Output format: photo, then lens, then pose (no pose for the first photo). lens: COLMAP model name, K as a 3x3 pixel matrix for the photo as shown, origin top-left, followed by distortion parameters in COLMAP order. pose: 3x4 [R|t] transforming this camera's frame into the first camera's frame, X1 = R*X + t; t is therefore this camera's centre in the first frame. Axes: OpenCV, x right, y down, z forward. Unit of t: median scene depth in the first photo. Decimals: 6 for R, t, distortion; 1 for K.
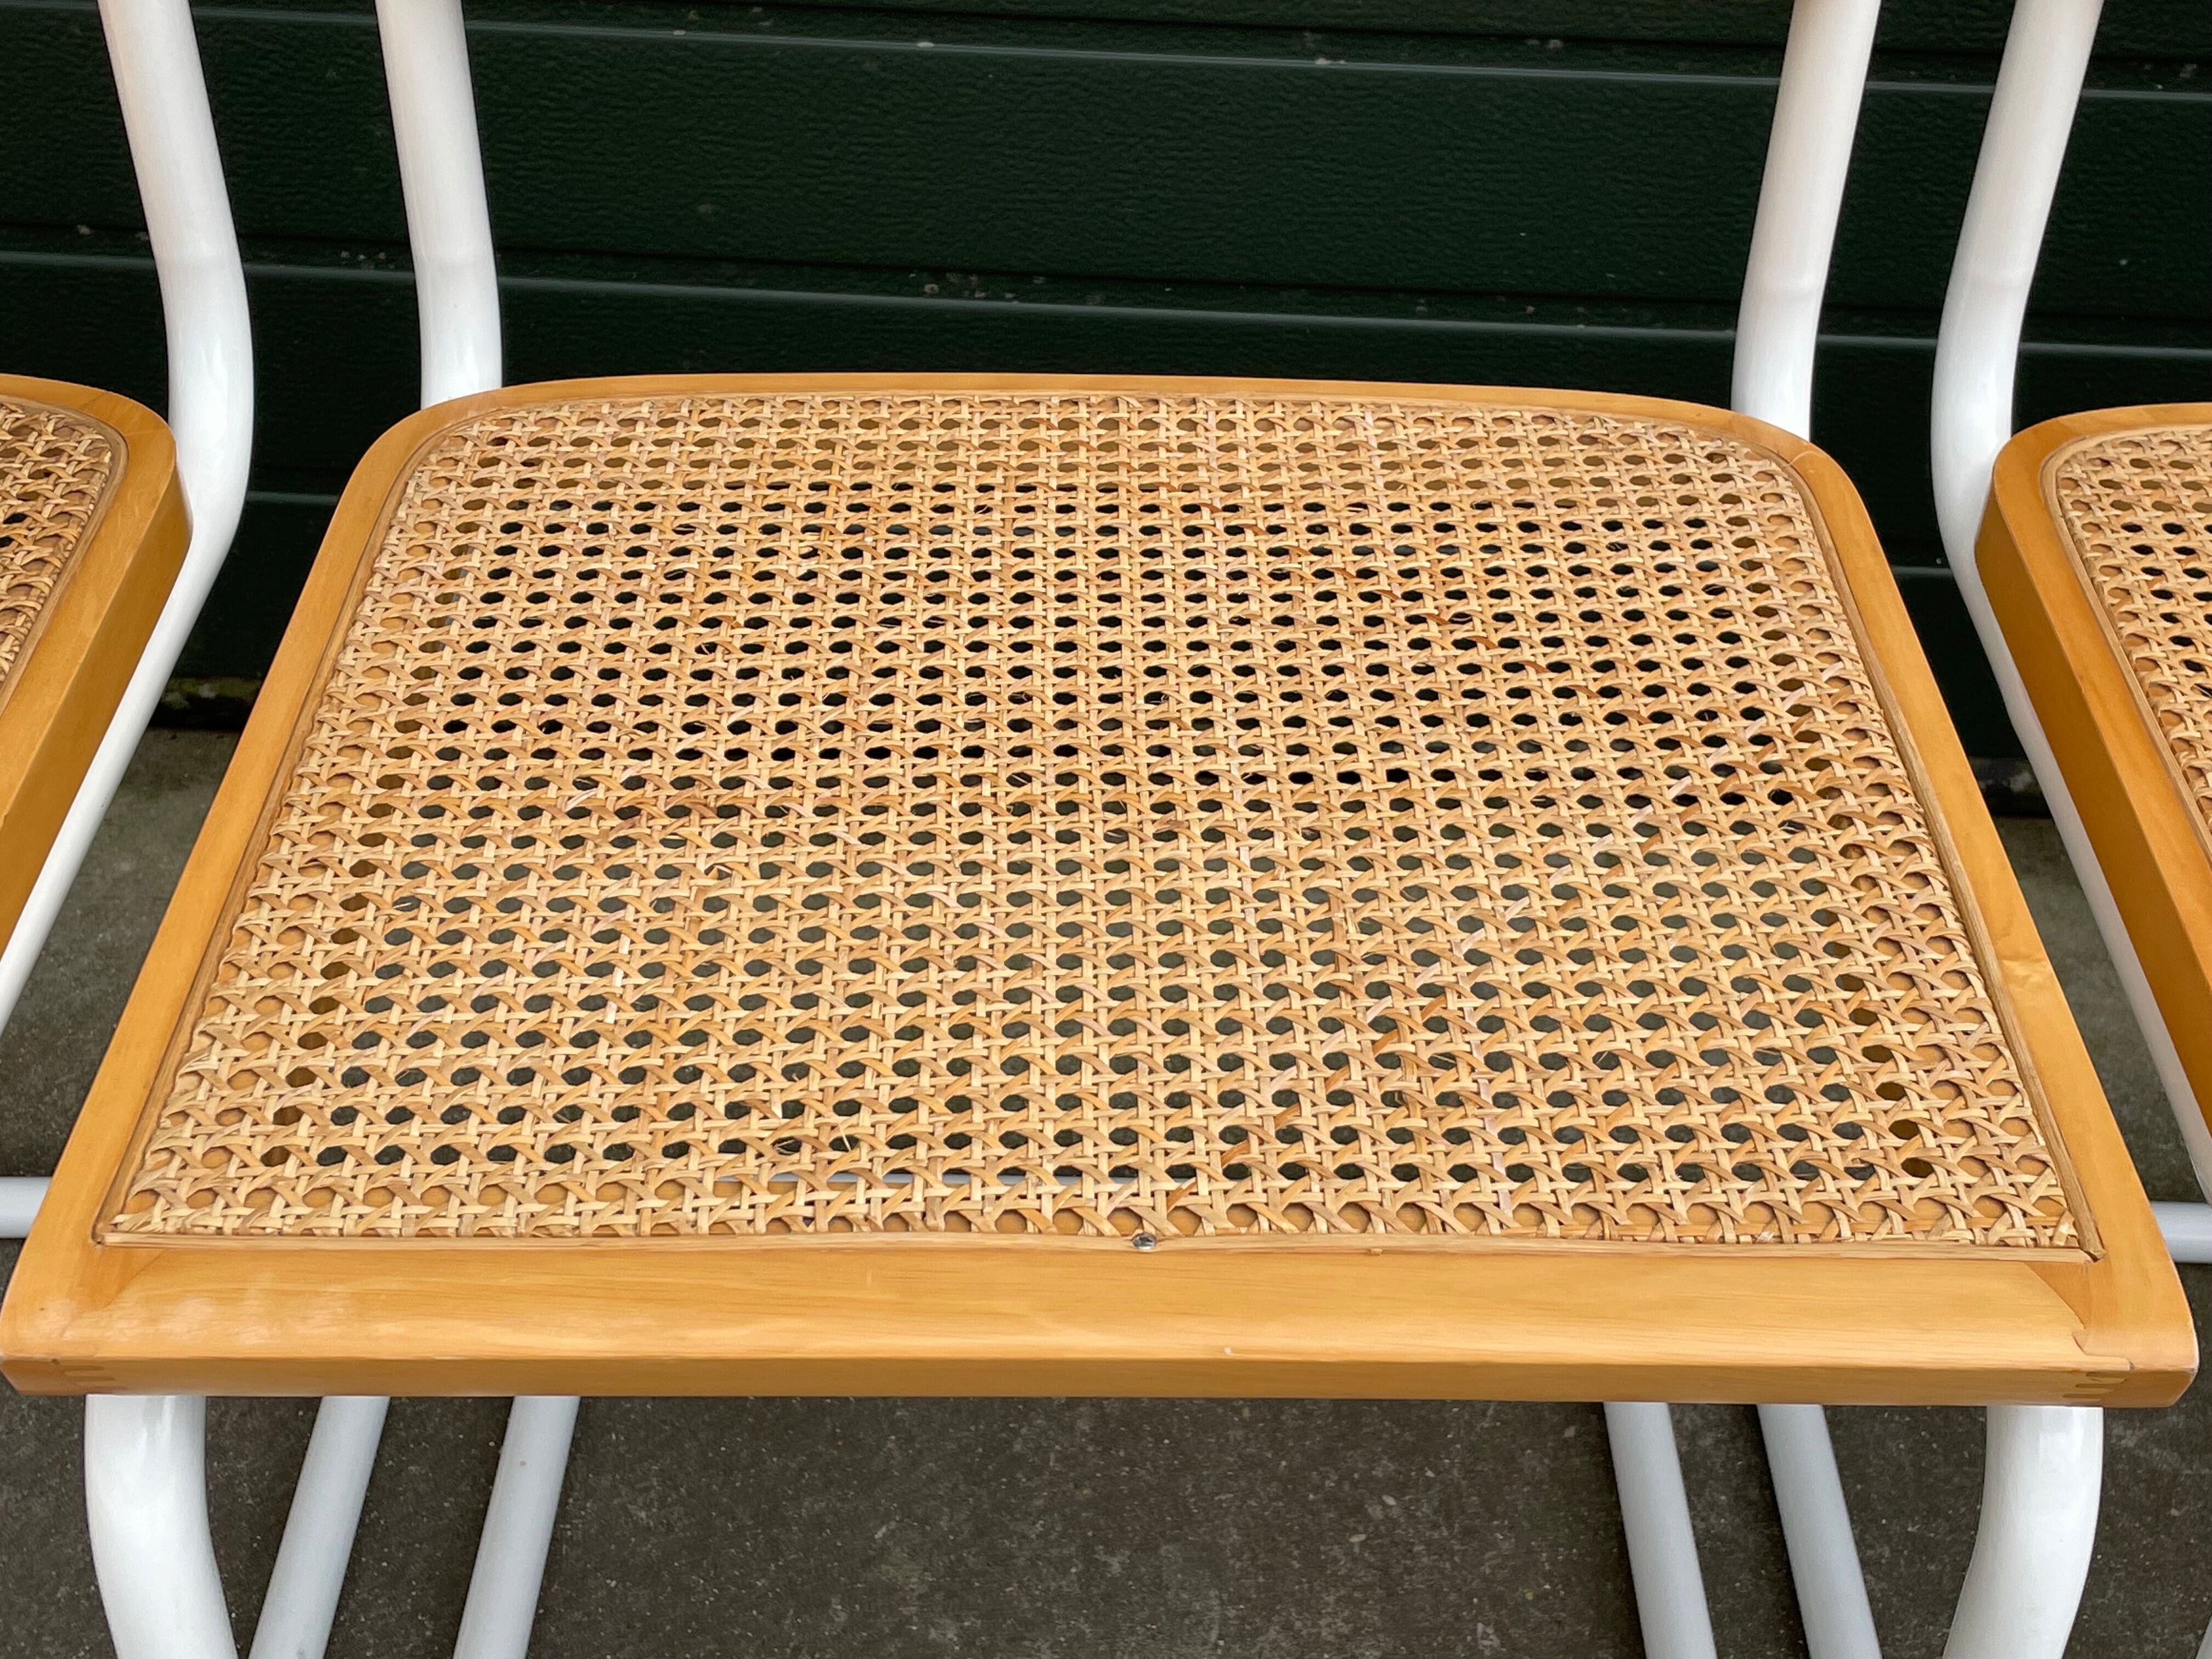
lens RADIAL K [[2988.8, 0, 1127.7], [0, 2988.8, 903.0], [0, 0, 1]] dist [0.057780, 0.000000]
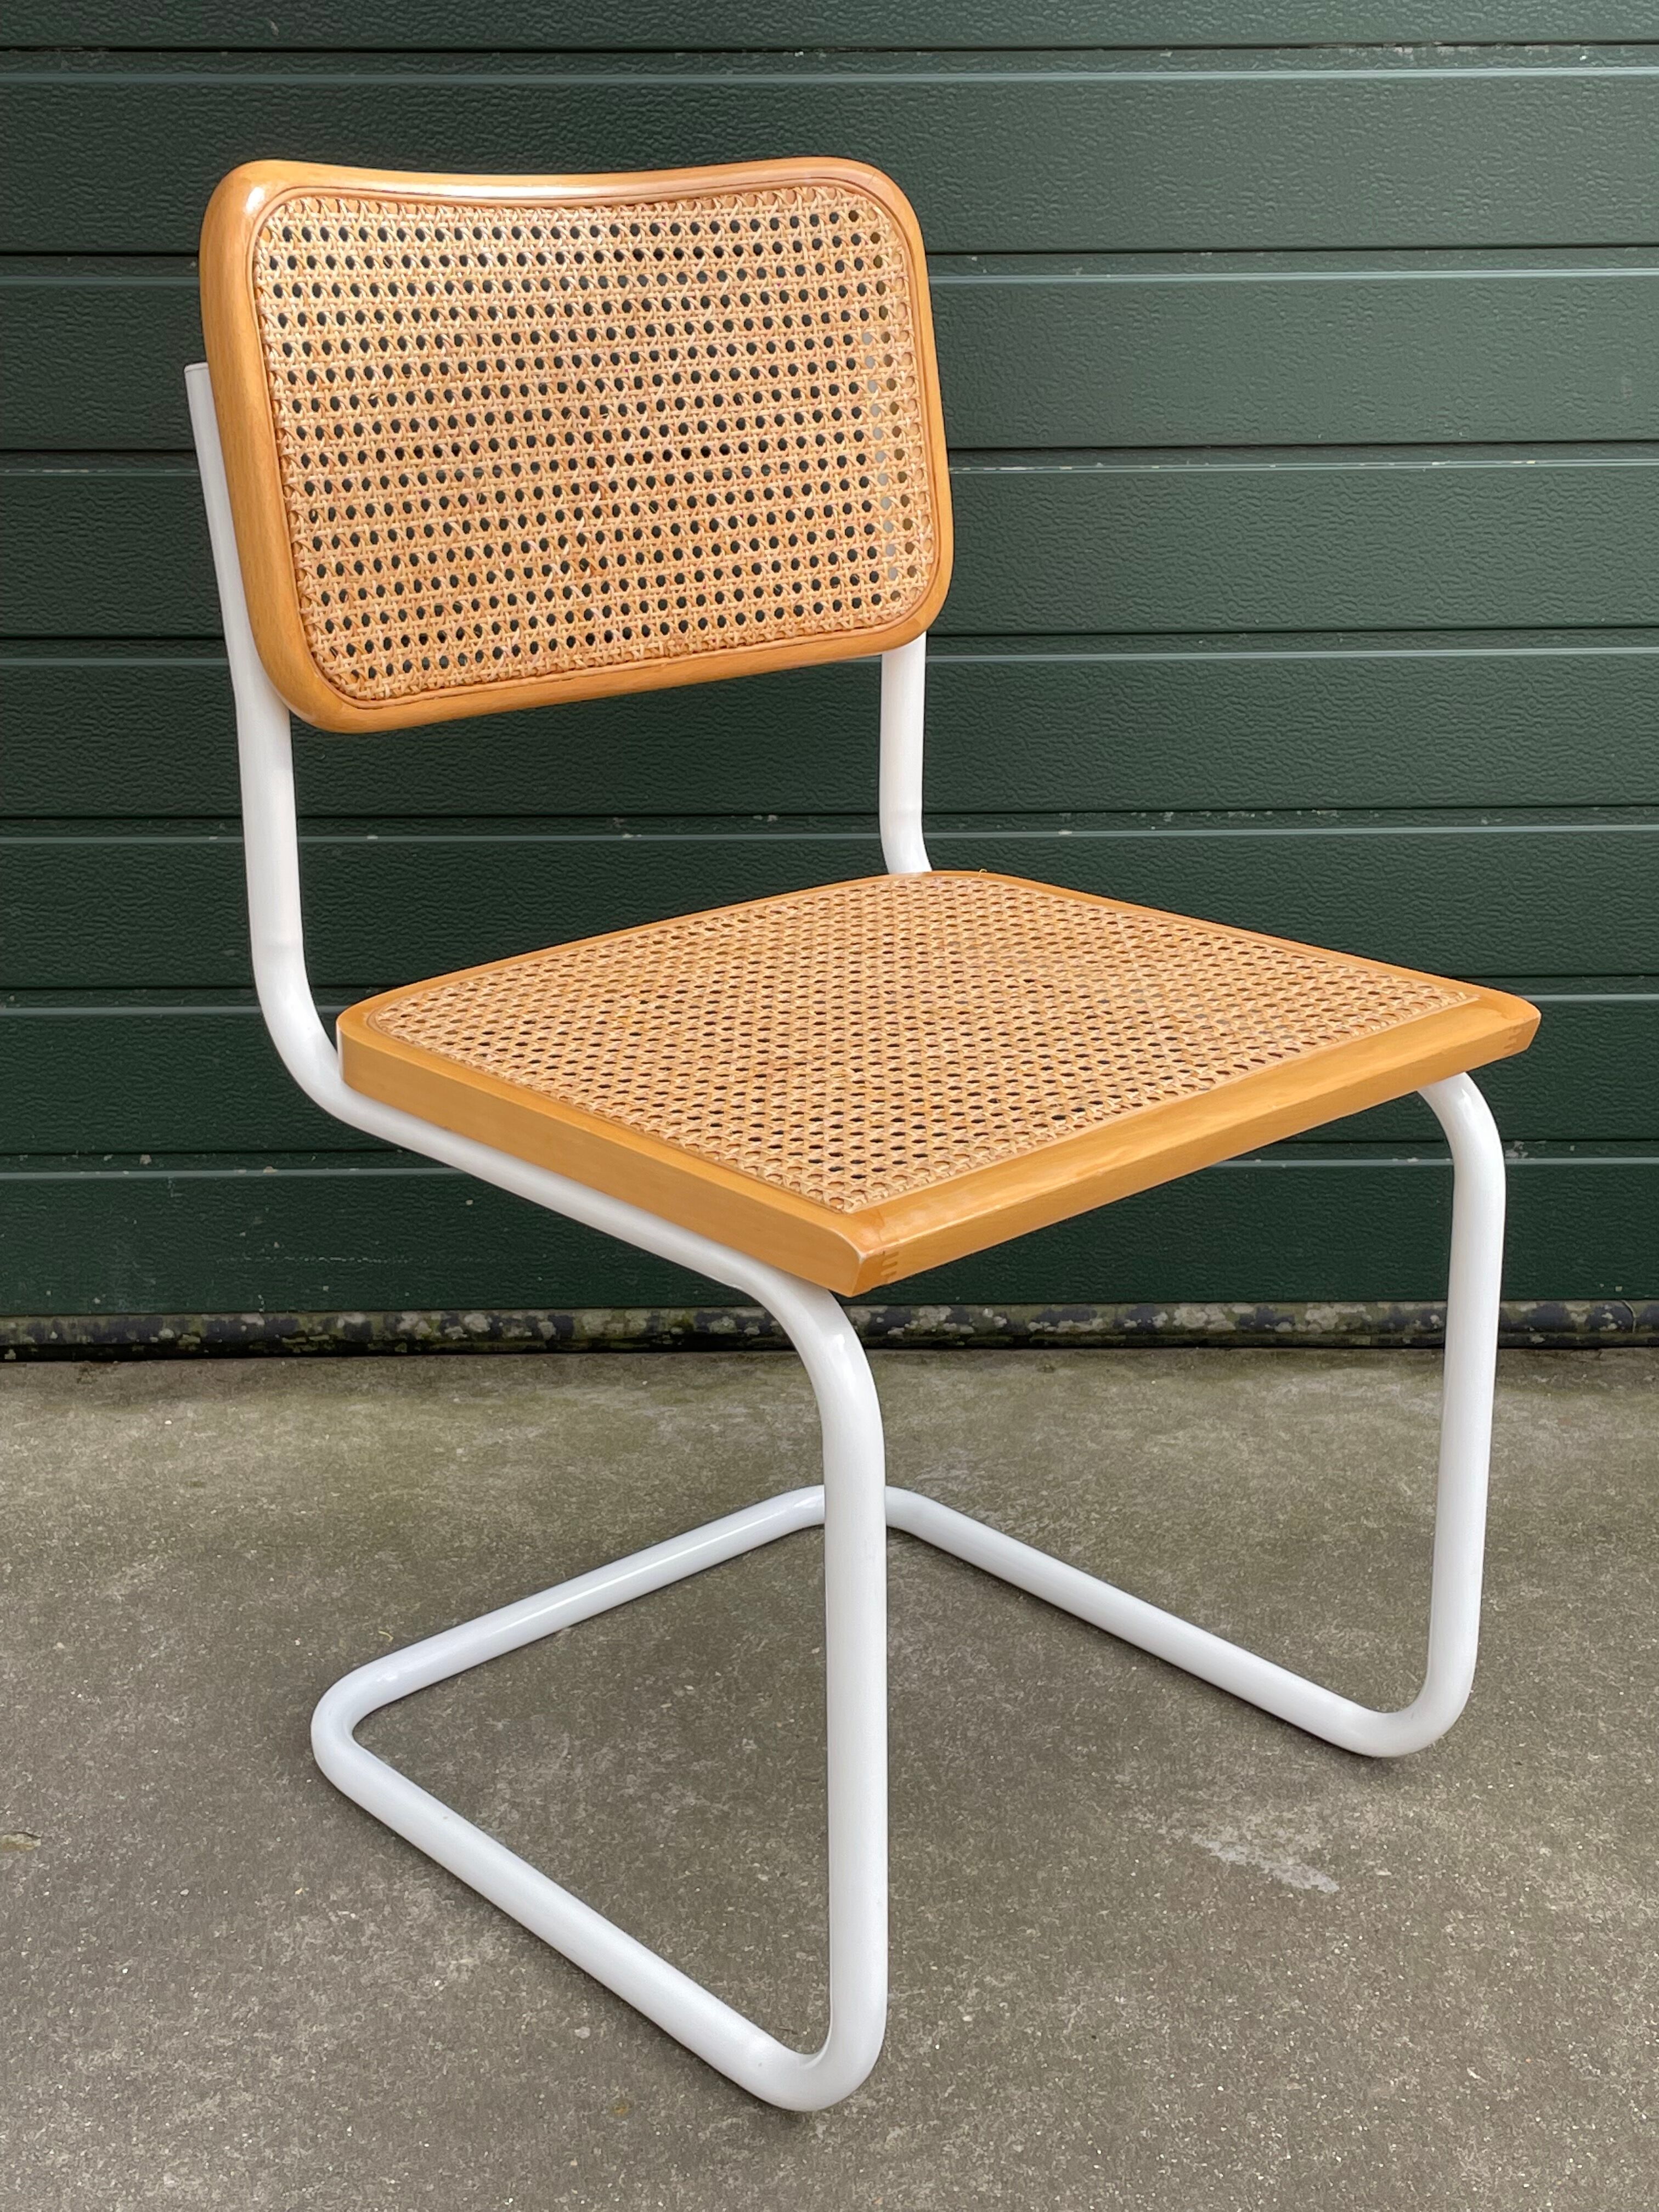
lens RADIAL K [[2988.8, 0, 812.0], [0, 2988.8, 1085.9], [0, 0, 1]] dist [0.057780, 0.000000]
pose [[0.997784, -0.047403, 0.046698, 0.083010], [0.060077, 0.943489, -0.325914, 0.360928], [-0.028609, 0.327997, 0.944245, -0.437181]]
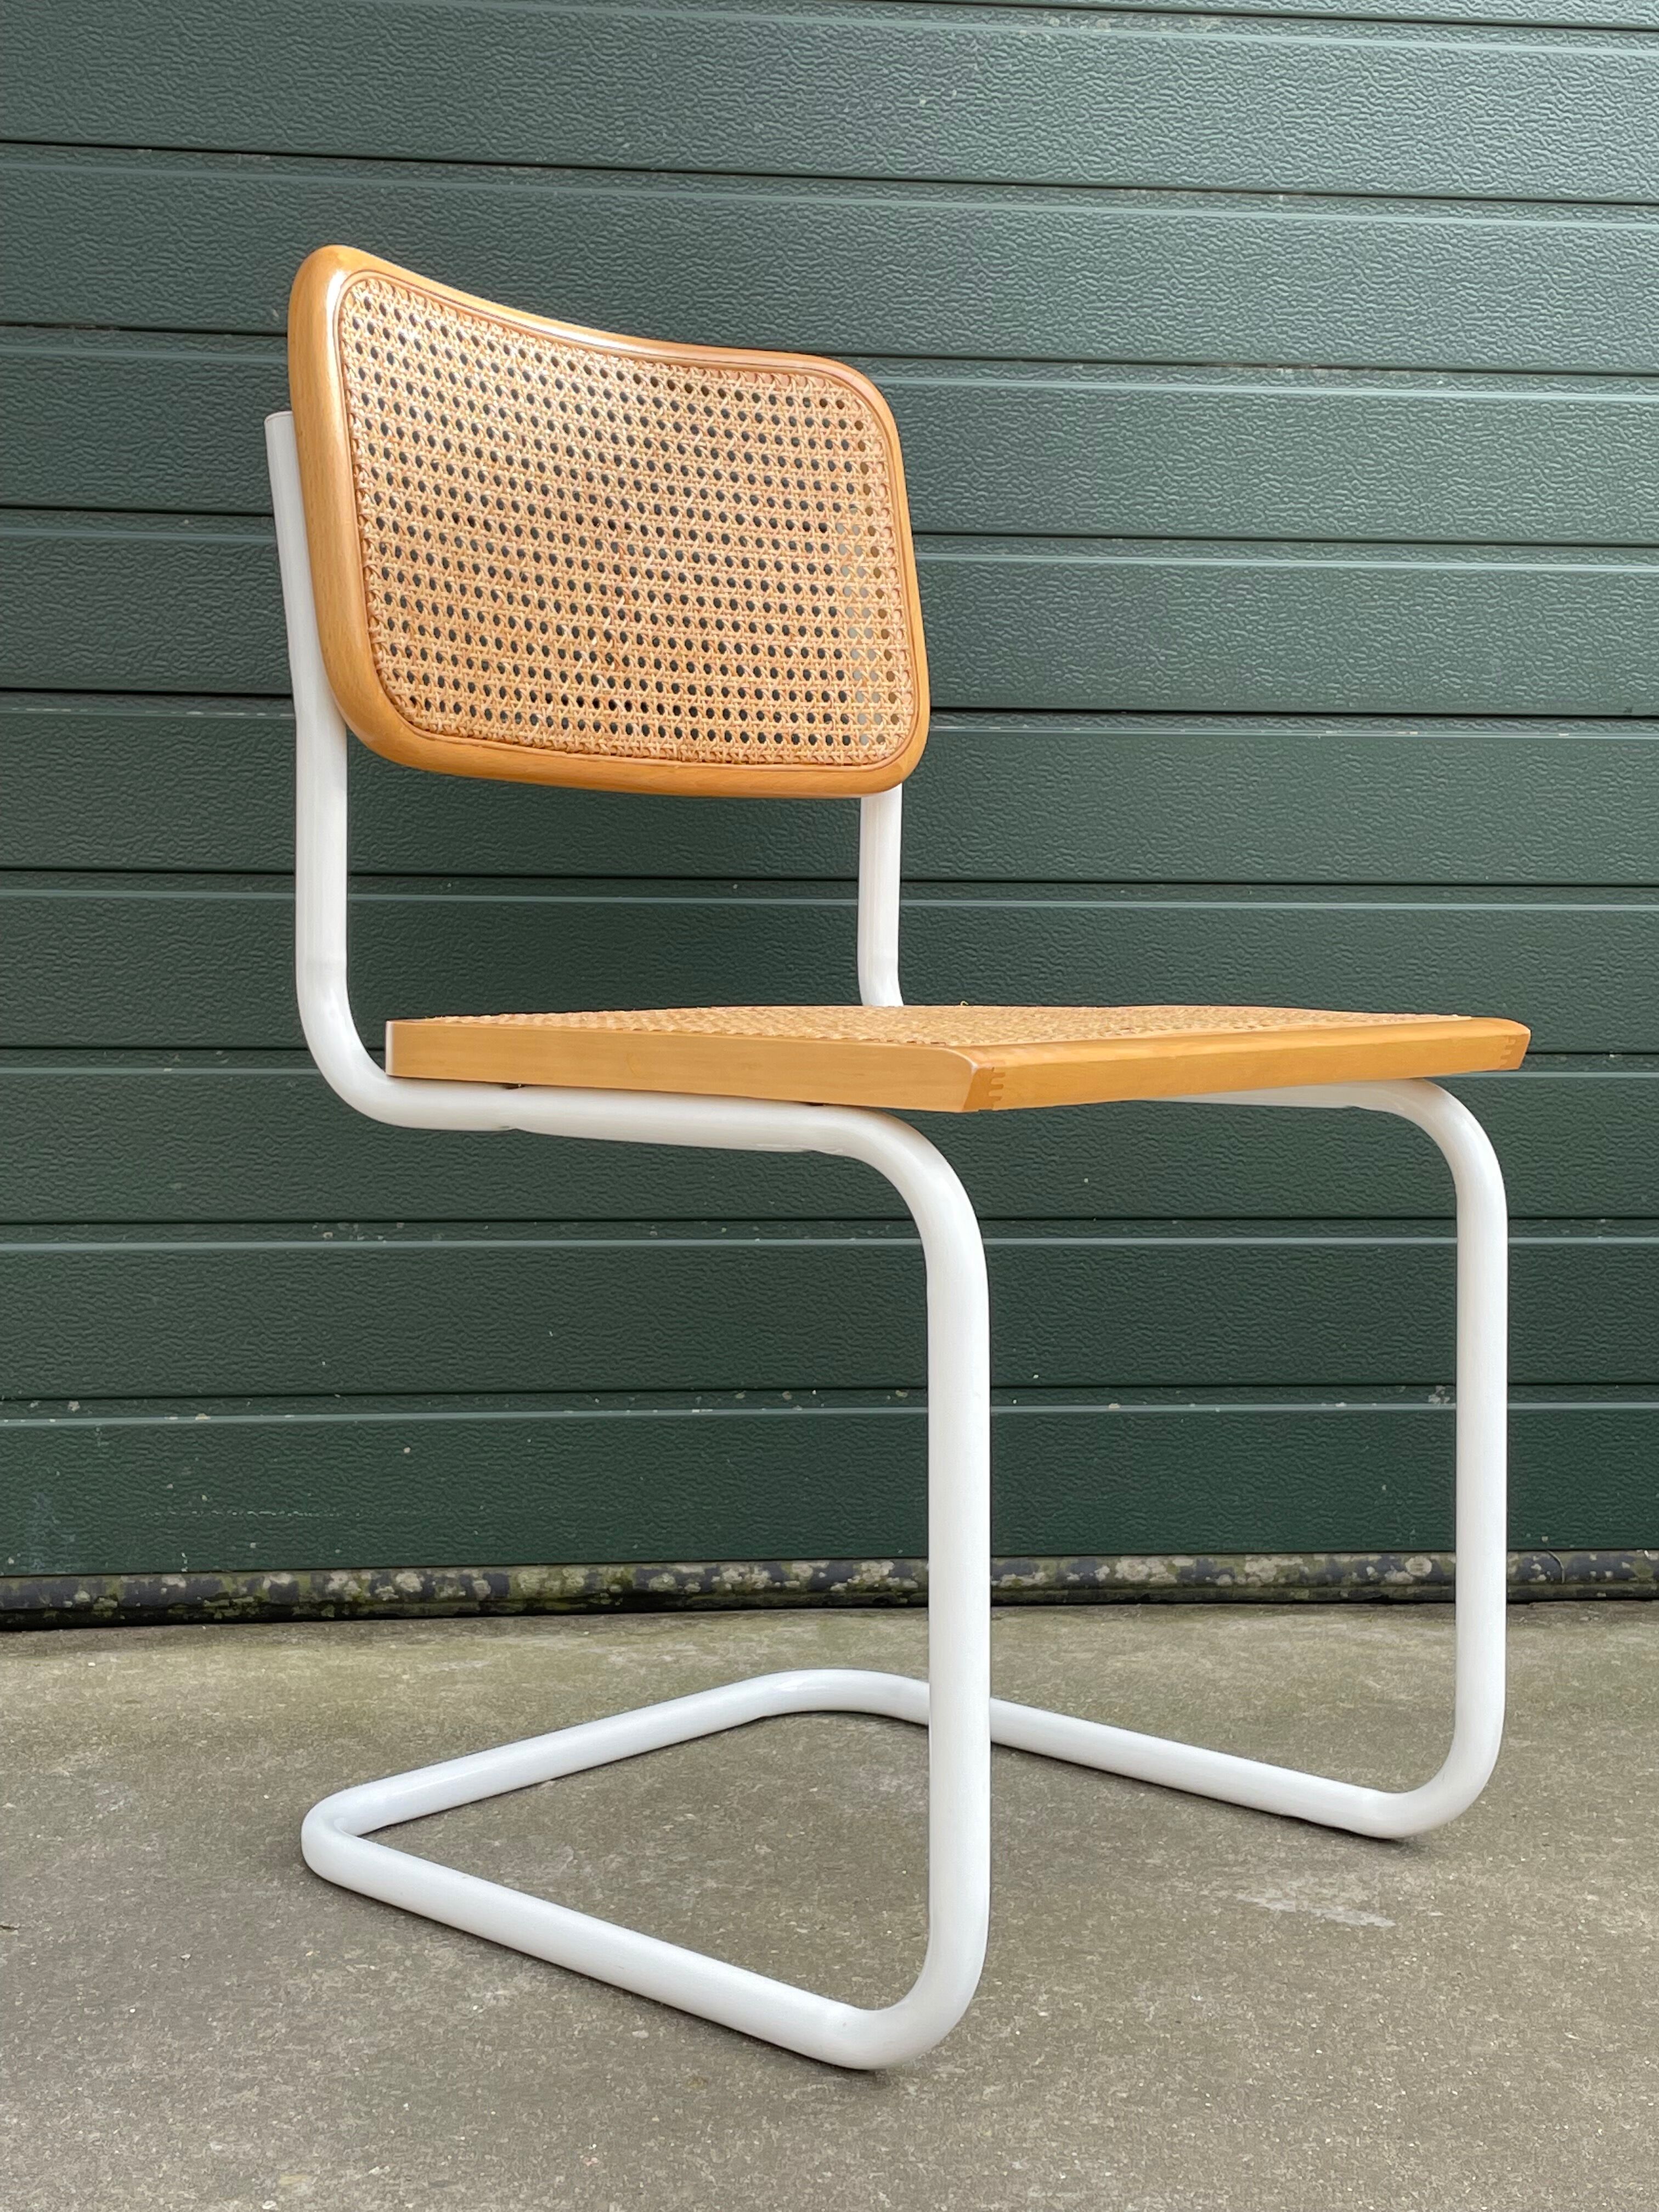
lens RADIAL K [[2988.8, 0, 839.1], [0, 2988.8, 1047.1], [0, 0, 1]] dist [0.057780, 0.000000]
pose [[0.986852, -0.025760, 0.159560, -0.052789], [0.112468, 0.818449, -0.563465, 0.632550], [-0.116076, 0.574002, 0.810585, -0.322754]]
